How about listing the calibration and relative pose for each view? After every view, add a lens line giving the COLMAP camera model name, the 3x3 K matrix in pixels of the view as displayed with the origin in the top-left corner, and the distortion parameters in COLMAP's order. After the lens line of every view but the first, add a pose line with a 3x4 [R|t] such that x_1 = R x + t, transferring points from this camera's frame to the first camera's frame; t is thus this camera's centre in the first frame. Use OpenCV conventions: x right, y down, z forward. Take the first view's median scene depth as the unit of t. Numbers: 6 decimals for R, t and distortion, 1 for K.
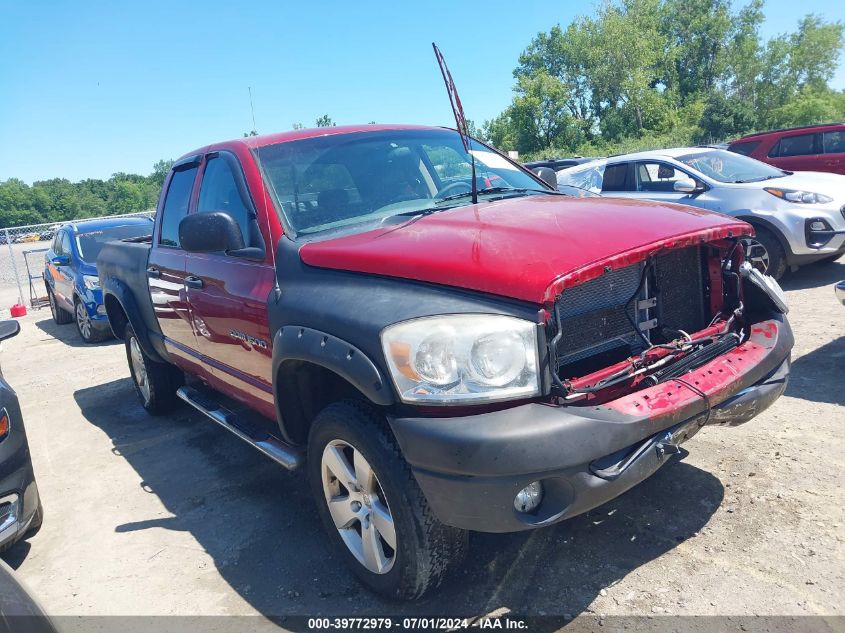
lens RADIAL K [[659.3, 0, 427.8], [0, 659.3, 314.3], [0, 0, 1]] dist [0.039845, -0.039593]
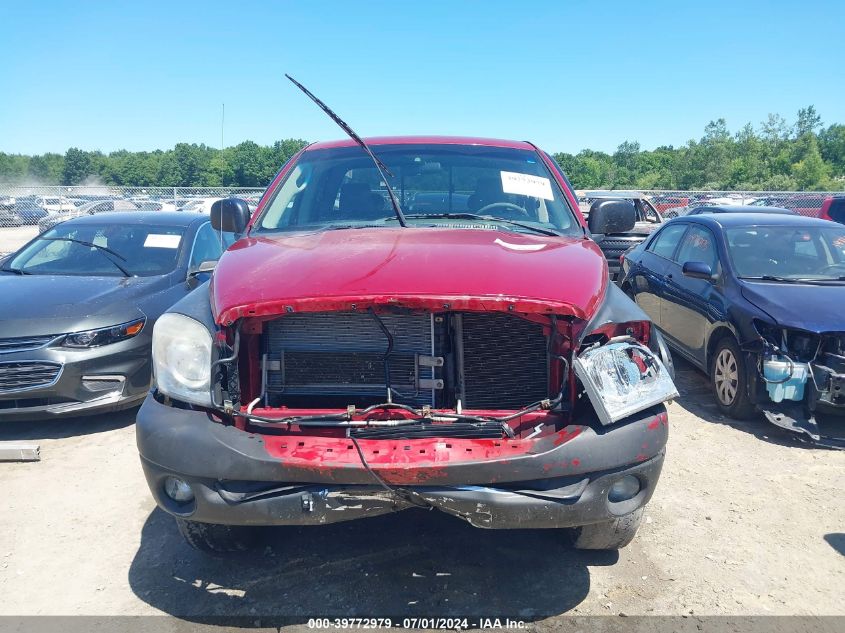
lens RADIAL K [[659.3, 0, 427.8], [0, 659.3, 314.3], [0, 0, 1]] dist [0.039845, -0.039593]
pose [[0.785123, 0.227553, -0.576022, 0.840273], [-0.212812, 0.972548, 0.094133, -0.164754], [0.581630, 0.048678, 0.811996, 0.249207]]
